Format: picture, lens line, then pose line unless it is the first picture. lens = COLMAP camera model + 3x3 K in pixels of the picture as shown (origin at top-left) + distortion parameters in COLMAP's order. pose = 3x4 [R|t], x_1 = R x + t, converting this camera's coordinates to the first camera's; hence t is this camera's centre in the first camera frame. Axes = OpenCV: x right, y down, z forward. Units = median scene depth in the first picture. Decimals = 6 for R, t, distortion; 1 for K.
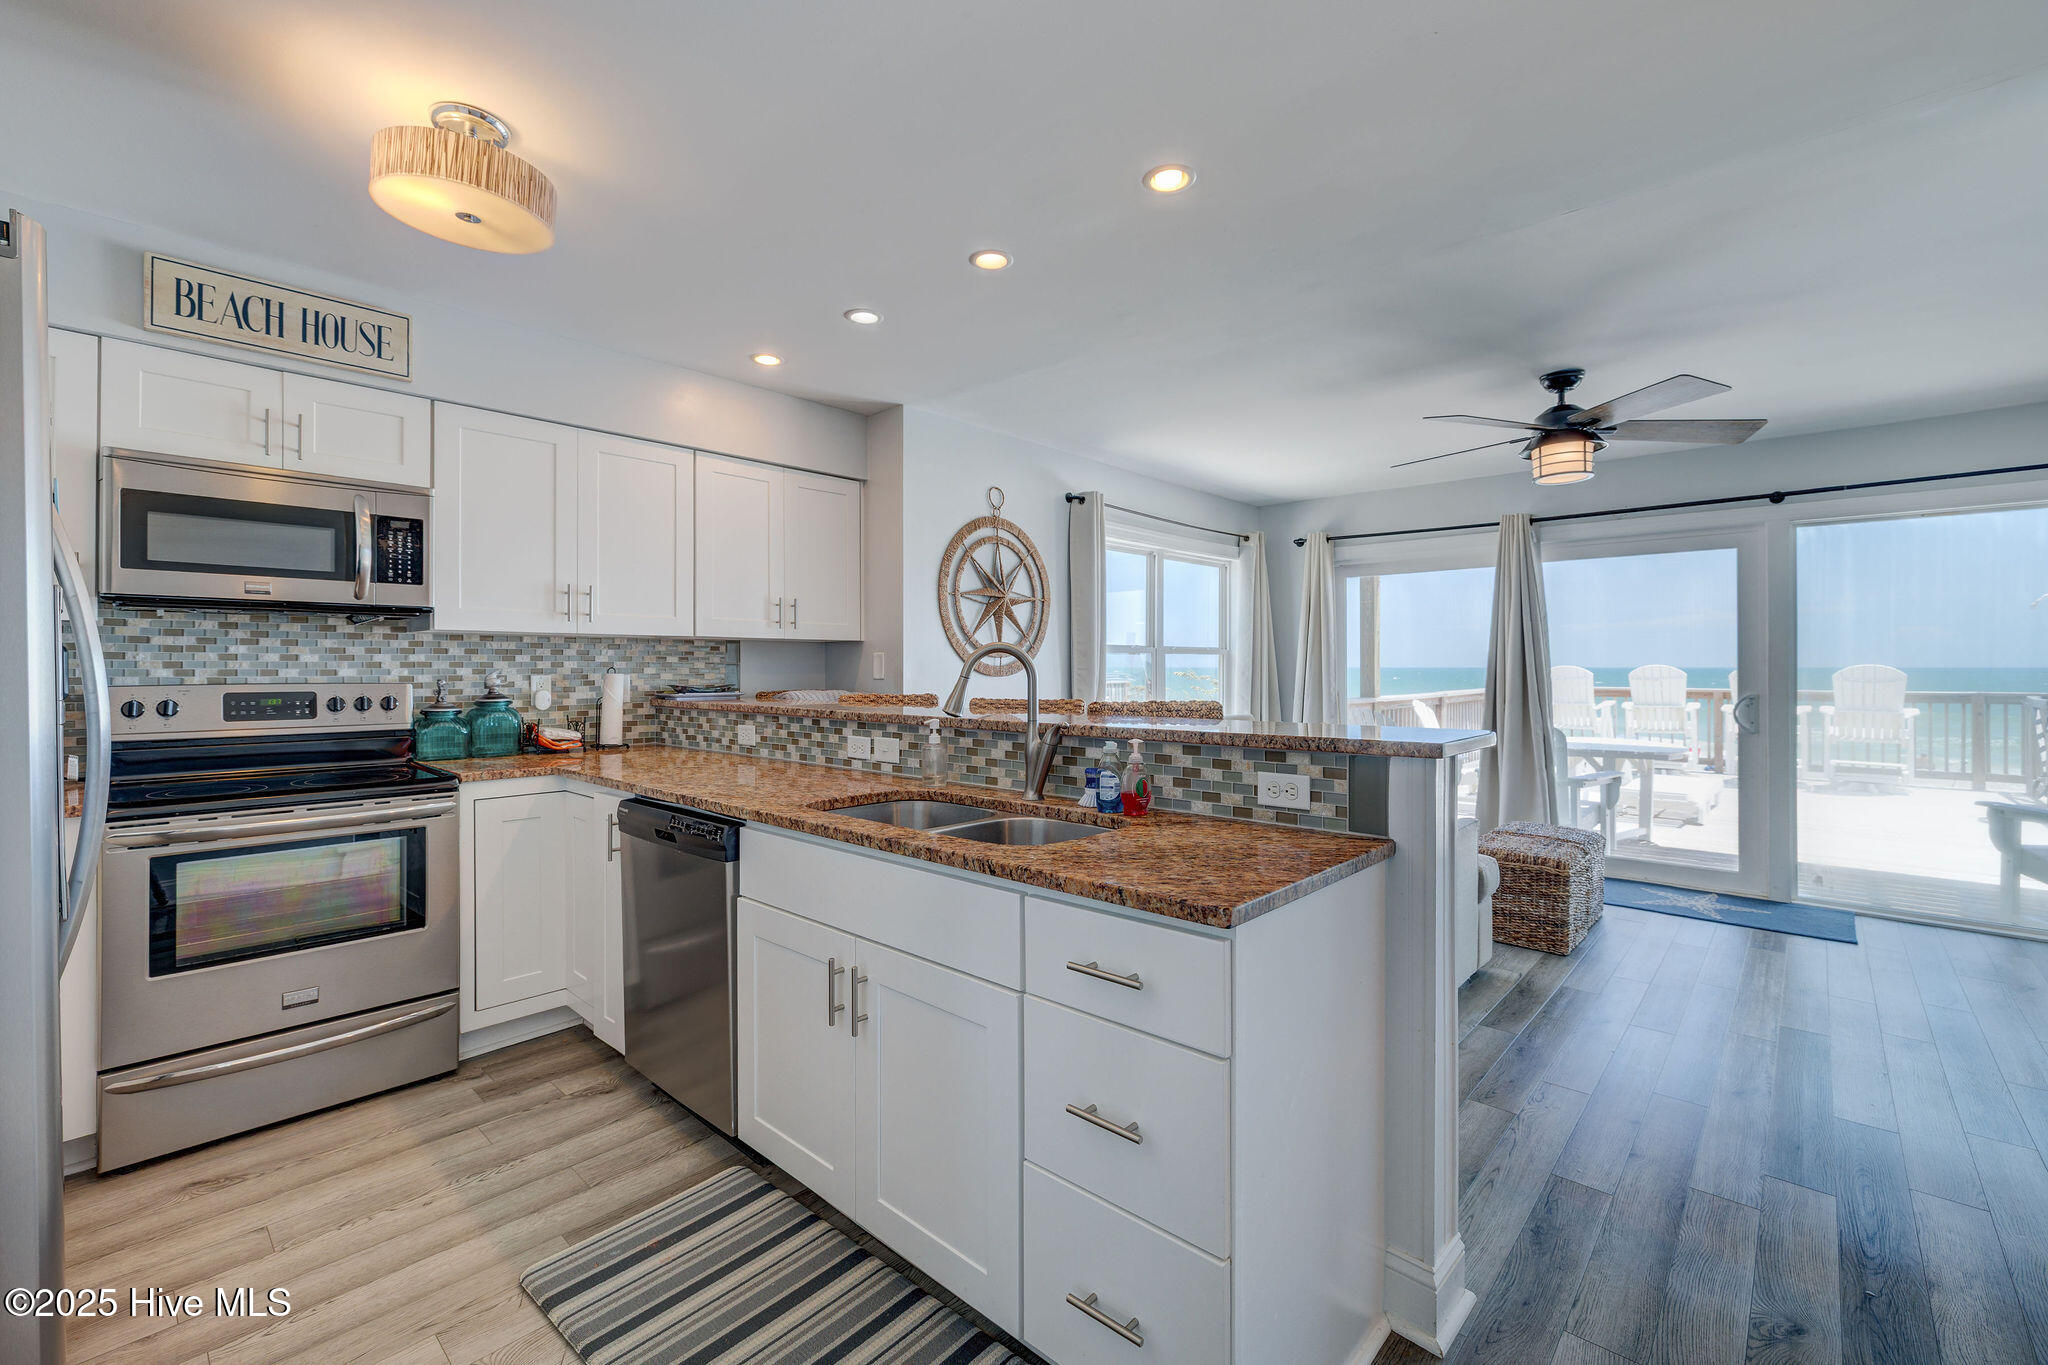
lens RADIAL K [[868.2, 0, 1015.7], [0, 868.2, 659.0], [0, 0, 1]] dist [-0.000354, 0.000215]
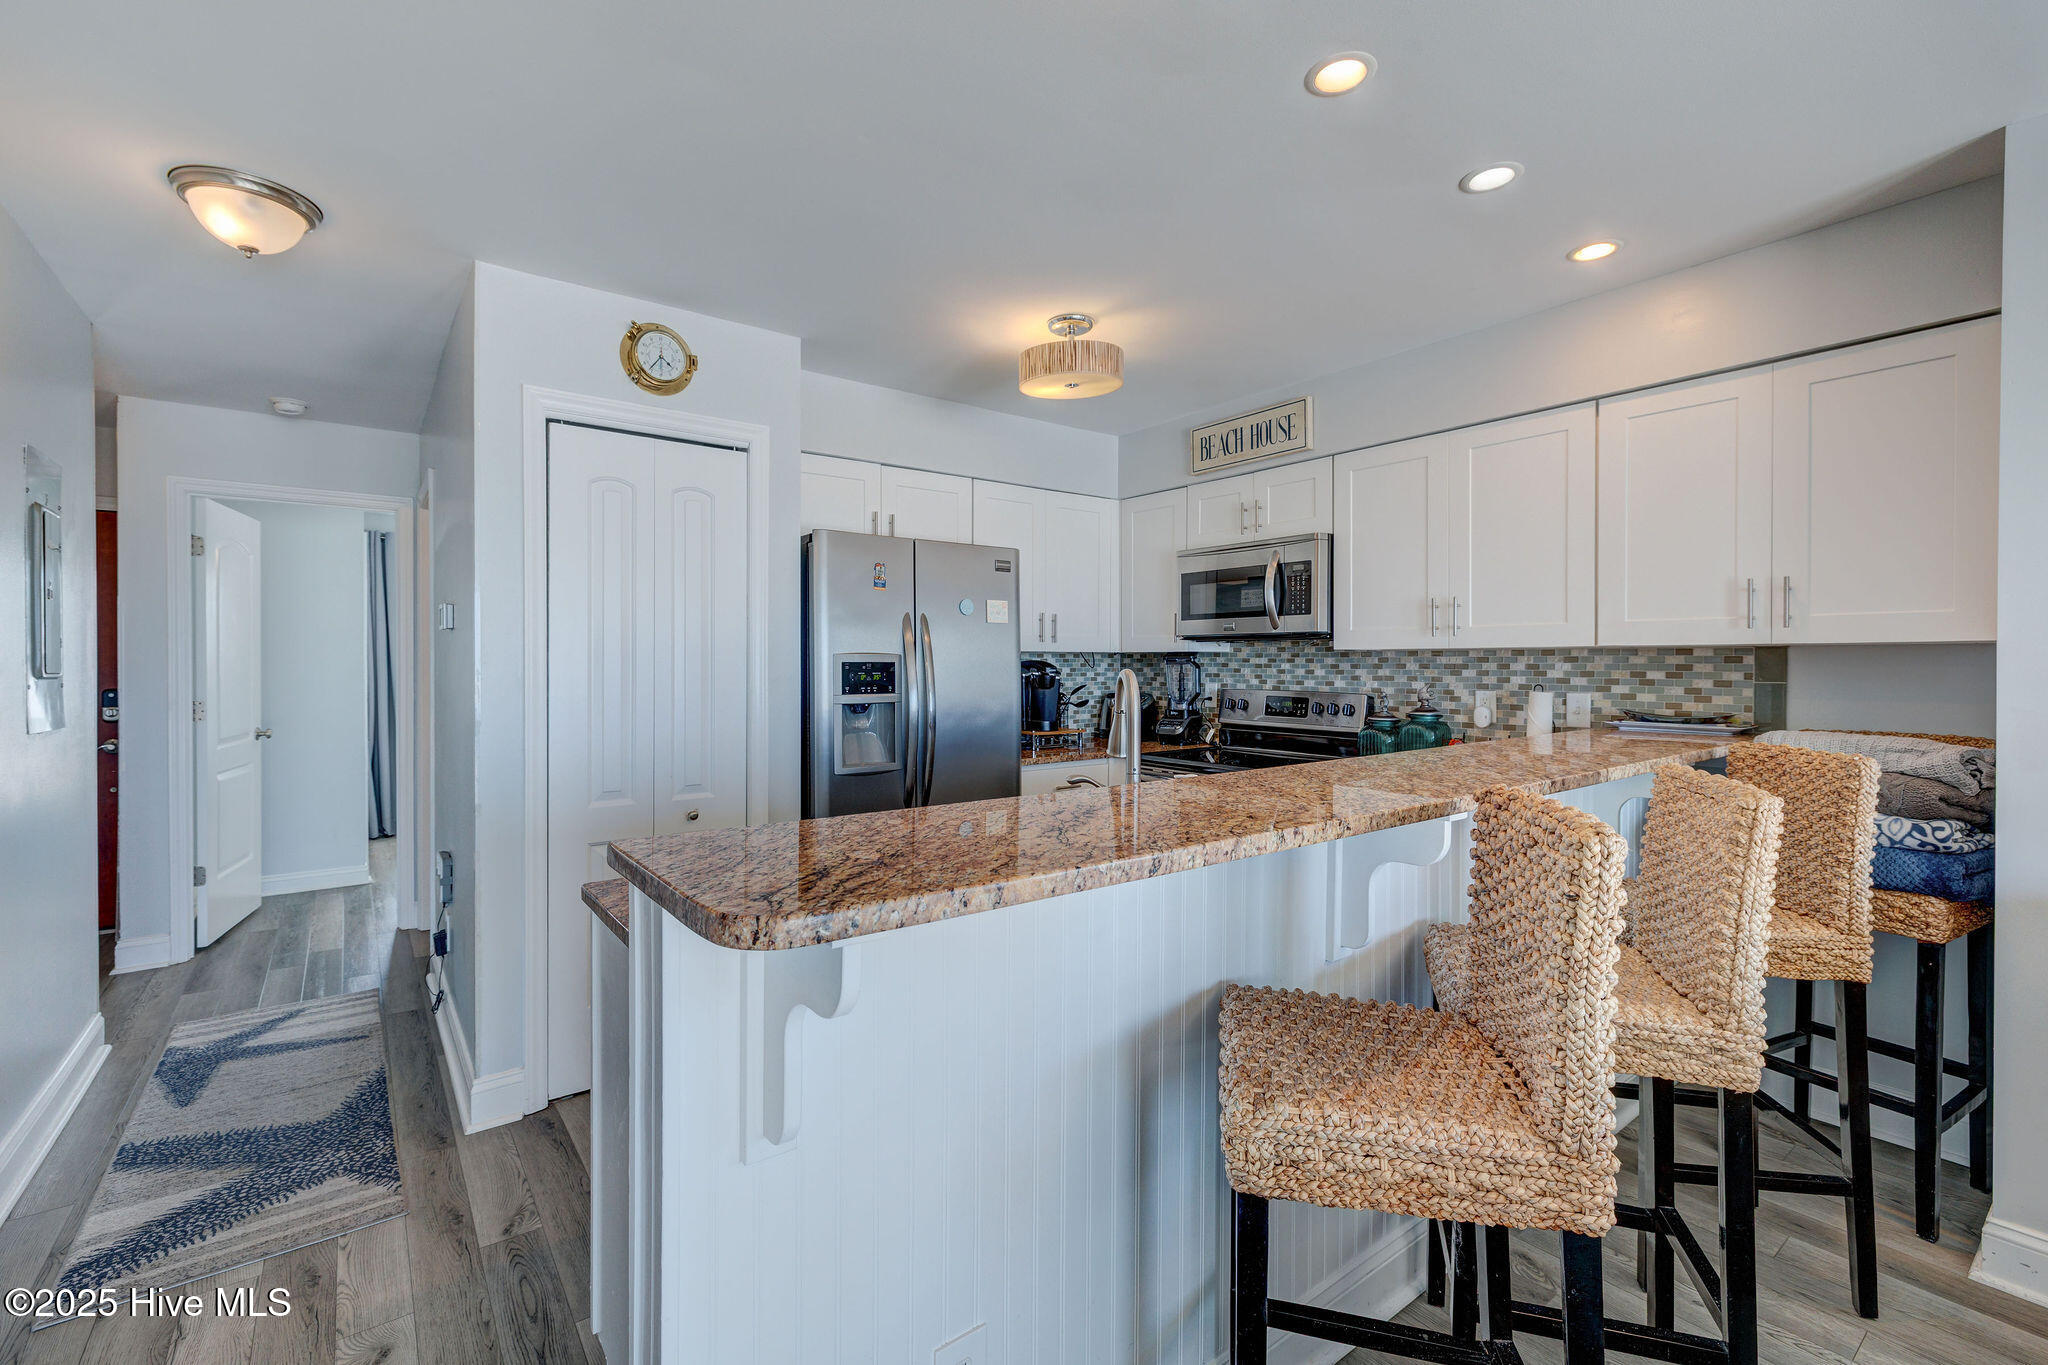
lens RADIAL K [[887.6, 0, 1008.8], [0, 887.6, 667.1], [0, 0, 1]] dist [0.003500, 0.000054]
pose [[-0.187265, 0.008707, -0.982271, 0.457375], [0.010301, 0.999923, 0.006900, -0.017601], [0.982255, -0.008826, -0.187340, 0.599588]]
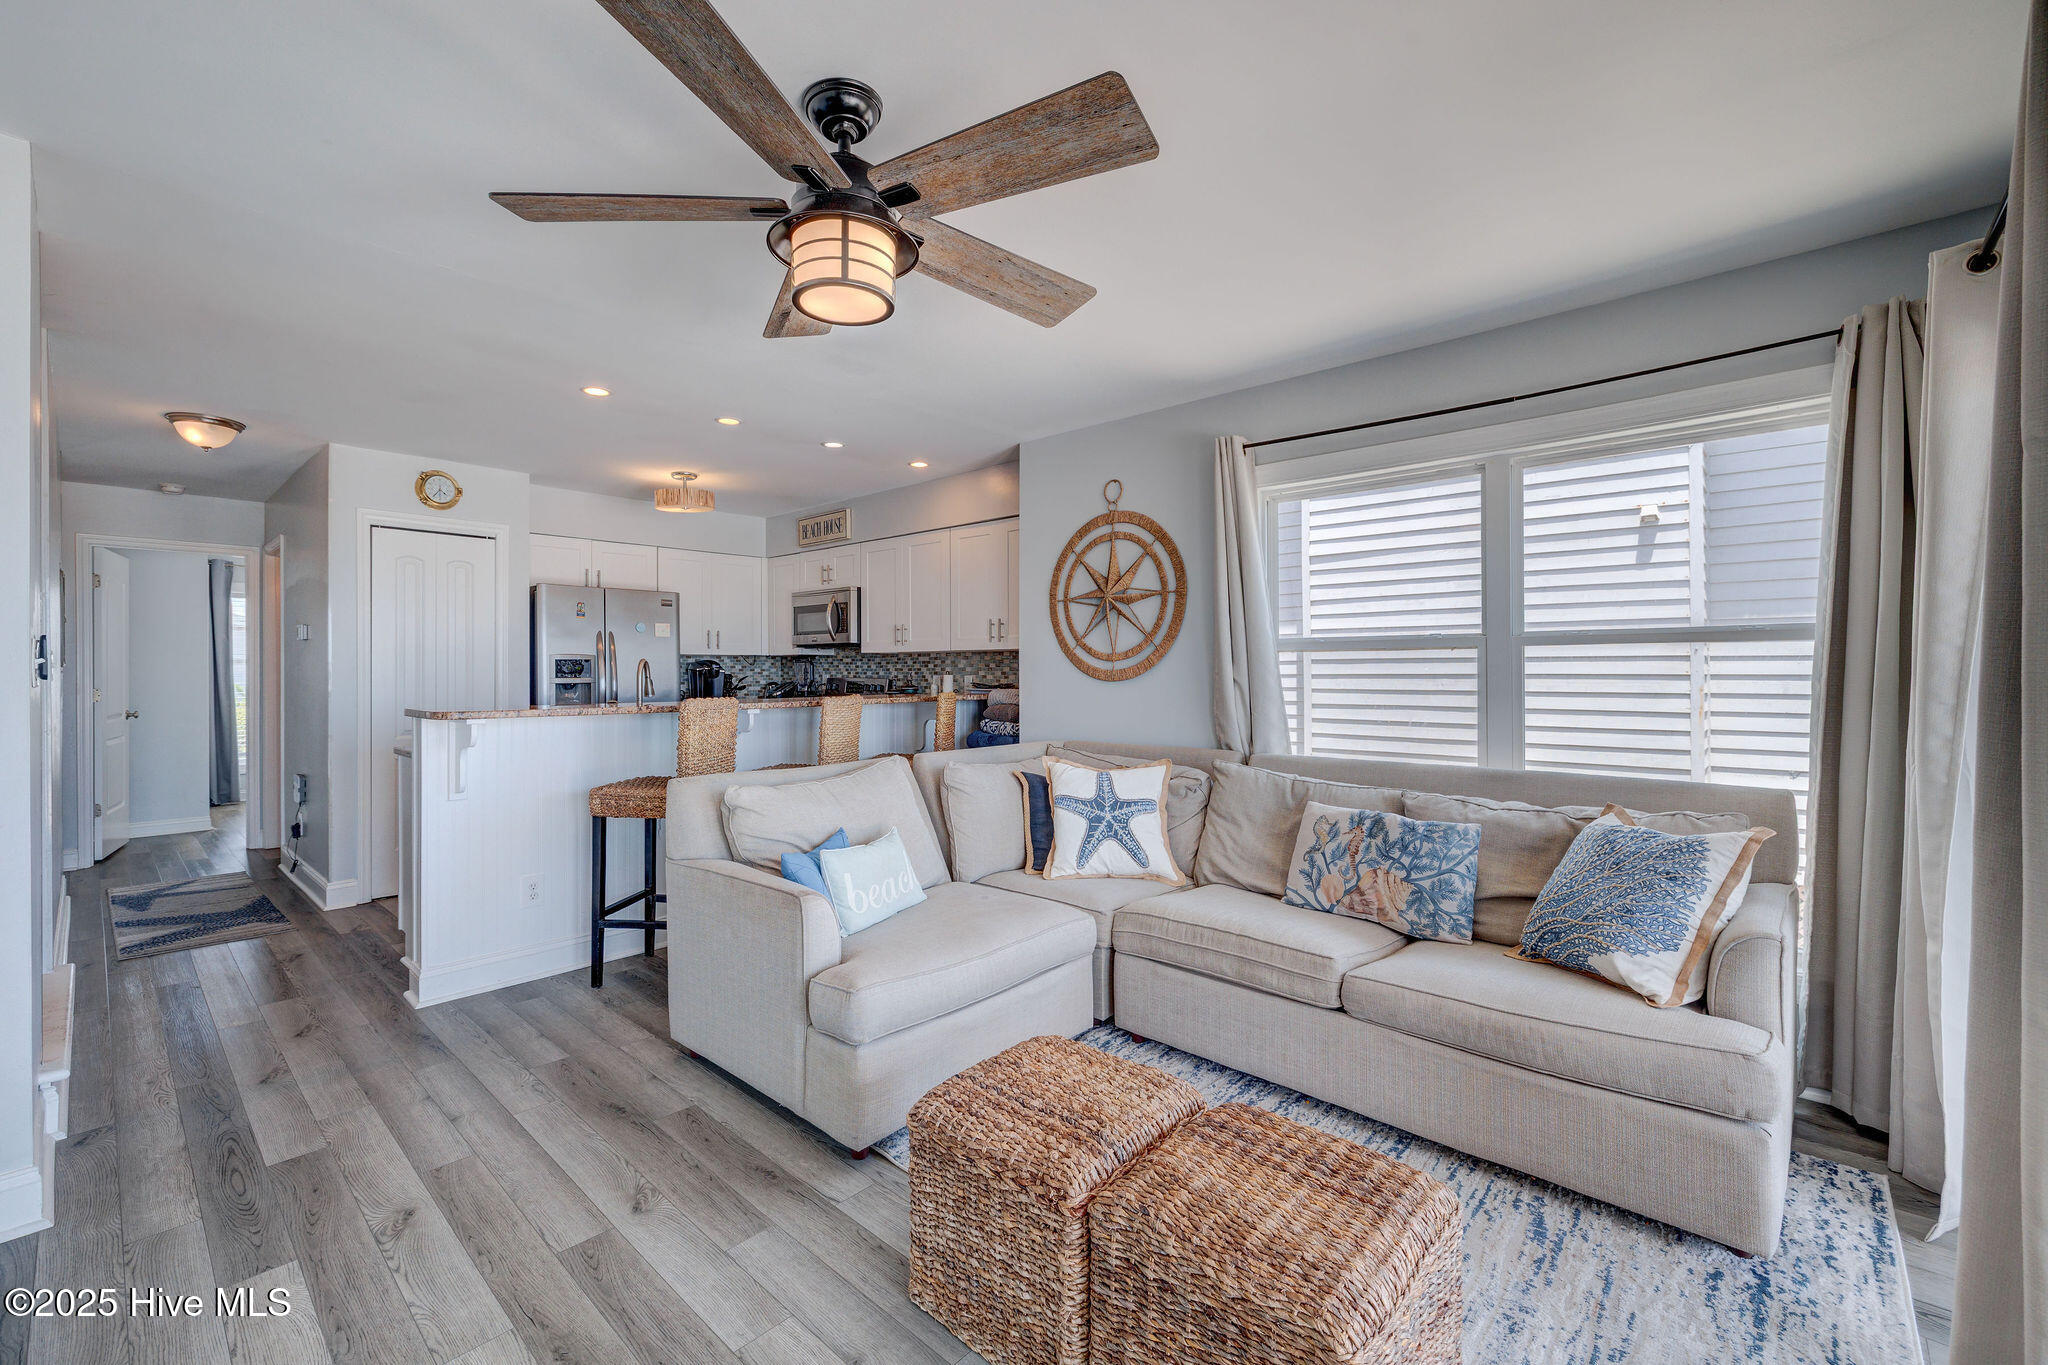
lens RADIAL K [[879.4, 0, 1008.8], [0, 879.4, 674.3], [0, 0, 1]] dist [0.002543, 0.000197]
pose [[-0.019442, 0.007439, -0.999783, 1.094386], [0.012225, 0.999899, 0.007202, 0.005017], [0.999736, -0.012082, -0.019531, 1.058464]]
